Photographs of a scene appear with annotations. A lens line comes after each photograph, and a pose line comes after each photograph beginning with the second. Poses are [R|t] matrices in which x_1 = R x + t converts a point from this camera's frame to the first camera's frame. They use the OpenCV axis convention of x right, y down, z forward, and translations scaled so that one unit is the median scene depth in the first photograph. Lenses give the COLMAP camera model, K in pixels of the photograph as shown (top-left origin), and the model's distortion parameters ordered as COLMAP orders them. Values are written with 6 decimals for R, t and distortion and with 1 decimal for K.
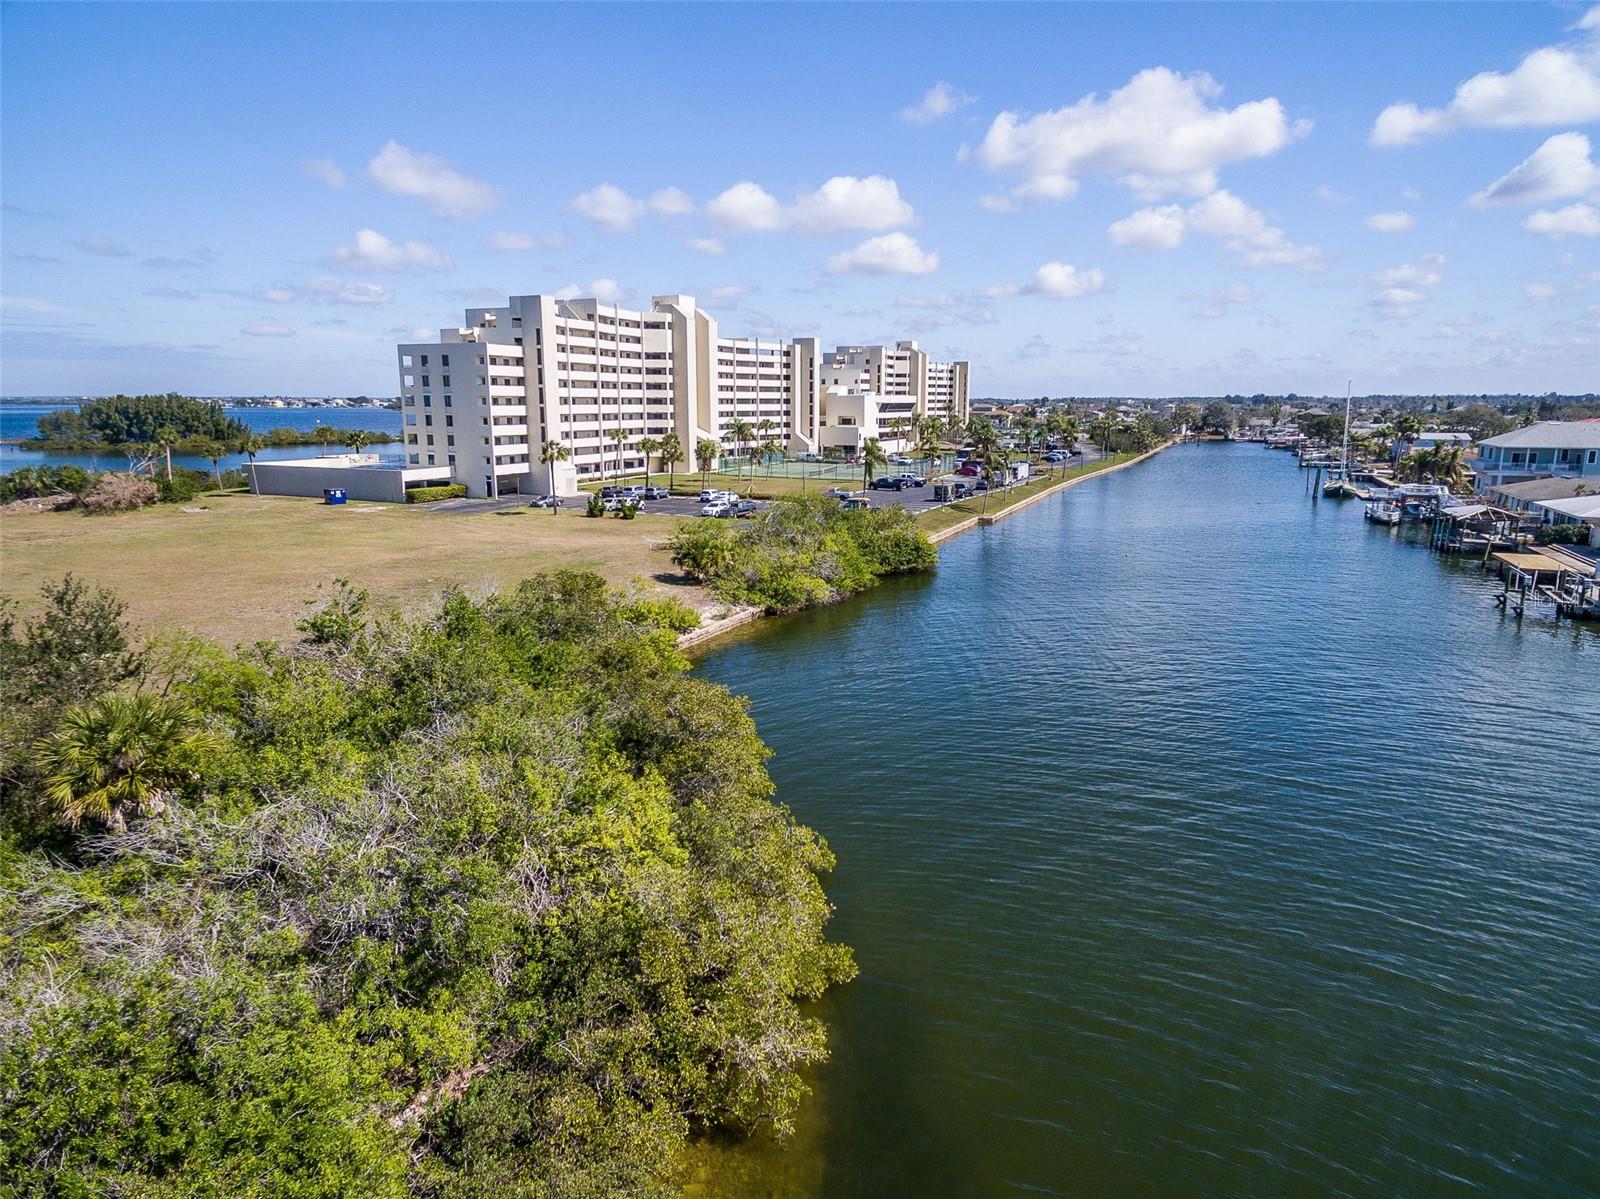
lens RADIAL K [[975.0, 0, 800.0], [0, 975.0, 599.5], [0, 0, 1]] dist [0.004329, 0.000336]
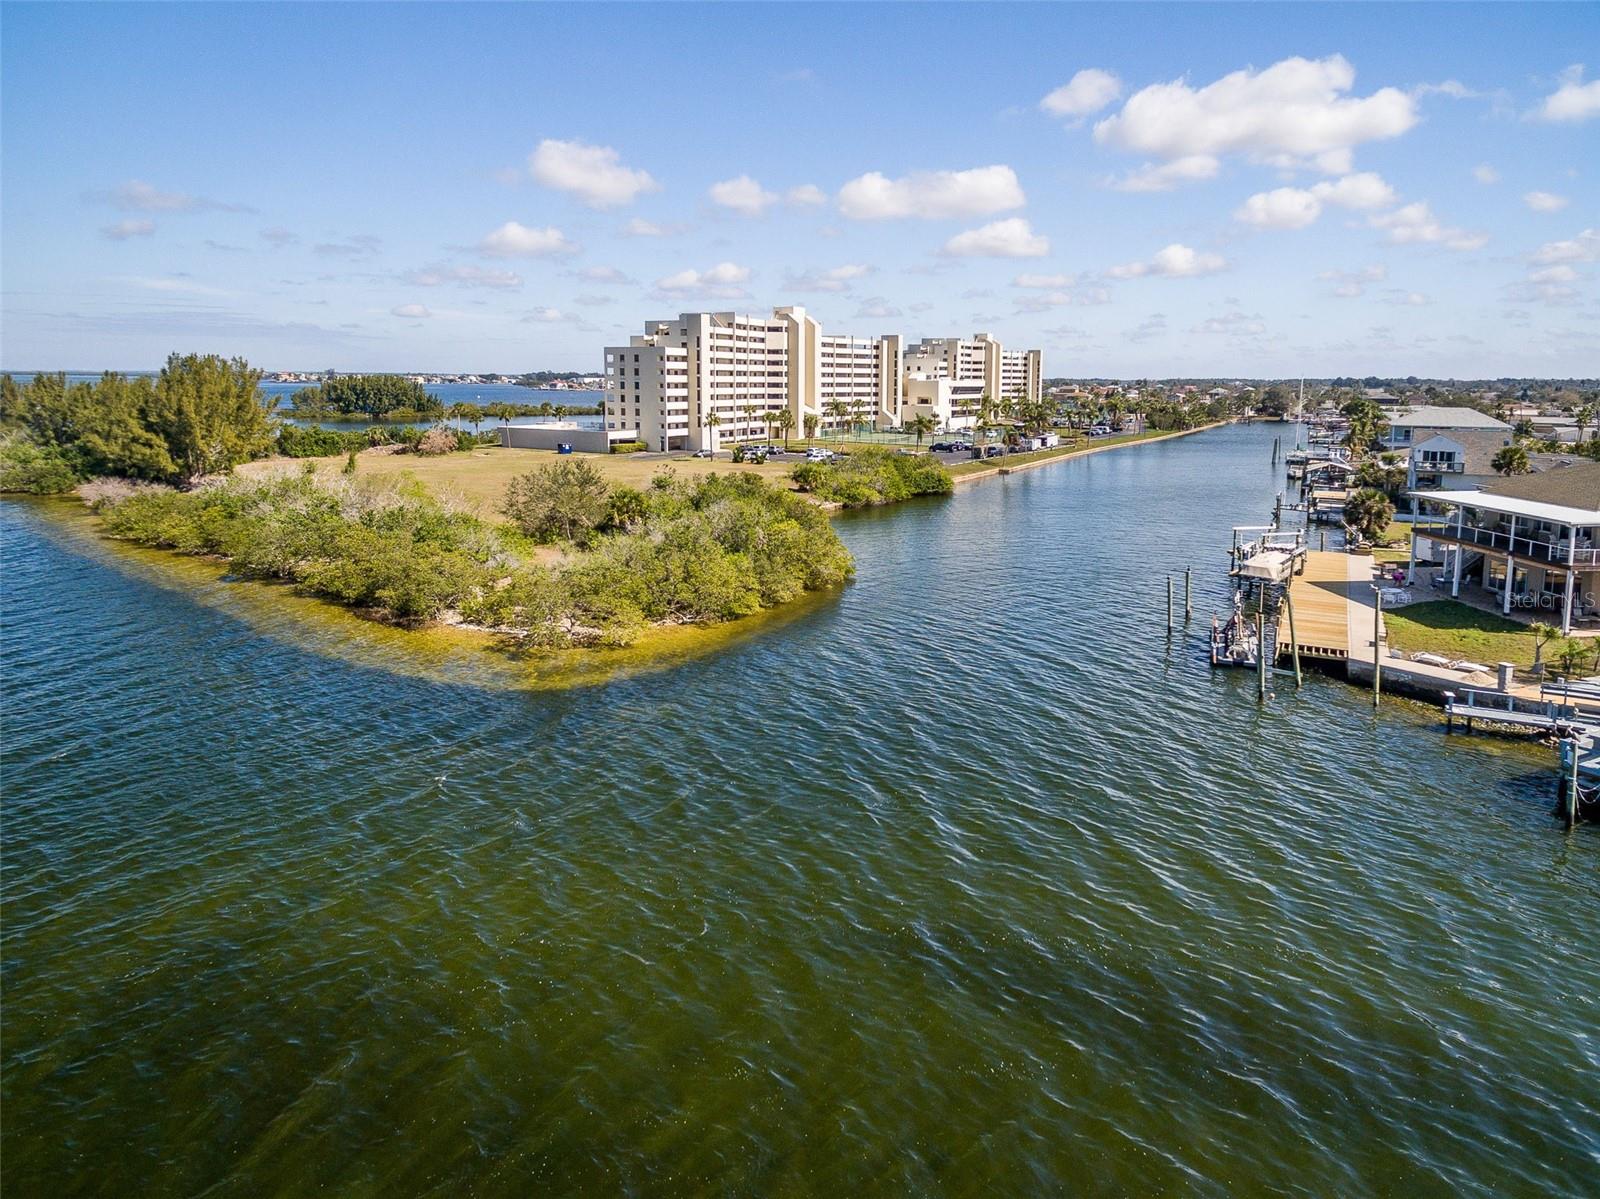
lens RADIAL K [[1038.0, 0, 840.7], [0, 1038.0, 550.6], [0, 0, 1]] dist [0.004357, 0.001549]
pose [[0.997832, 0.018267, -0.063224, 0.037453], [-0.020542, 0.999158, -0.035517, 0.072804], [0.062522, 0.036739, 0.997367, -0.410563]]
